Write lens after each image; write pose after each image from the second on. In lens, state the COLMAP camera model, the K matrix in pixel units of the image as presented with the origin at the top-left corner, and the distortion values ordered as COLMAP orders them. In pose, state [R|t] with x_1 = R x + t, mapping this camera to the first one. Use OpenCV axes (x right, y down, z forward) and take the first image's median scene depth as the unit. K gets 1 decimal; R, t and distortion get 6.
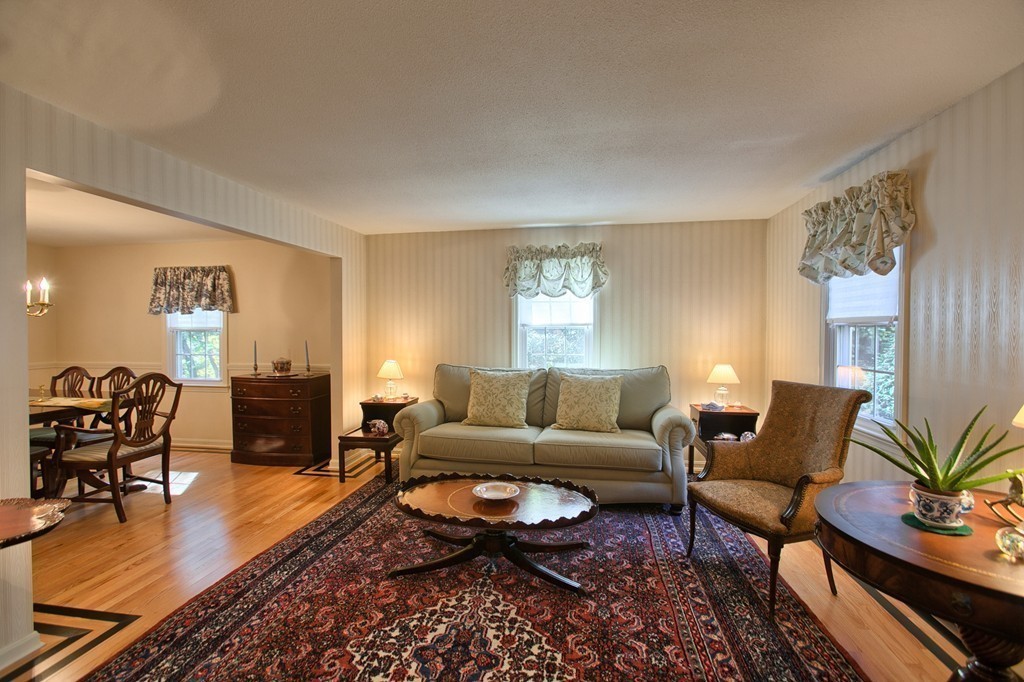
lens RADIAL K [[452.4, 0, 509.7], [0, 452.4, 337.7], [0, 0, 1]] dist [0.003368, 0.000710]
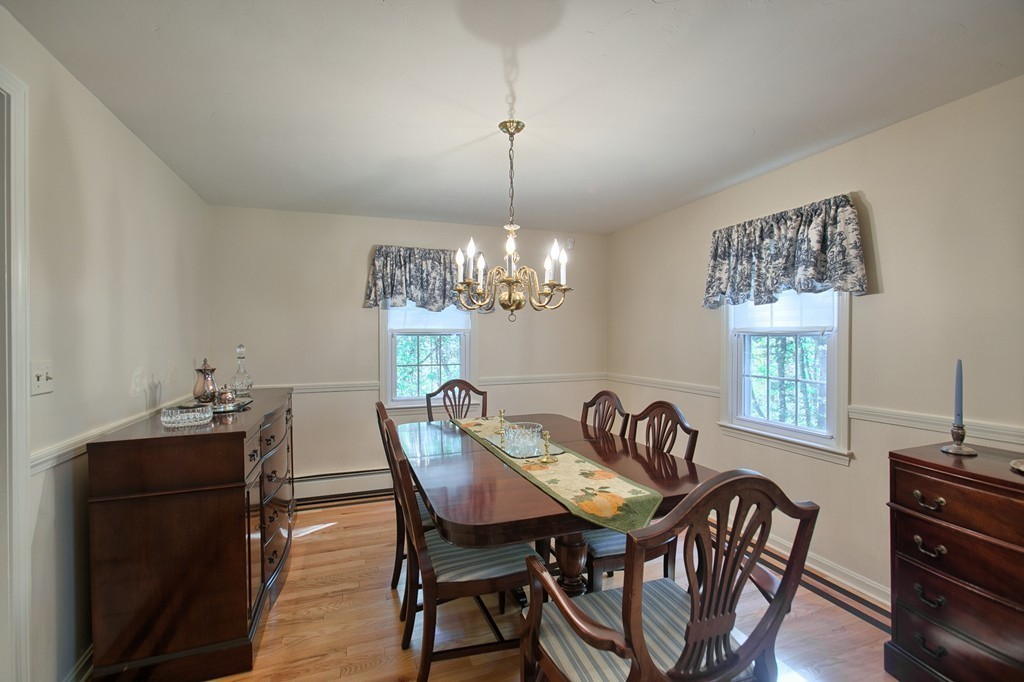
lens RADIAL K [[452.4, 0, 509.7], [0, 452.4, 337.7], [0, 0, 1]] dist [0.003368, 0.000710]
pose [[0.492618, 0.003660, -0.870238, -0.398481], [-0.013831, 0.999898, -0.003624, -0.005290], [0.870136, 0.013822, 0.492619, 0.477368]]
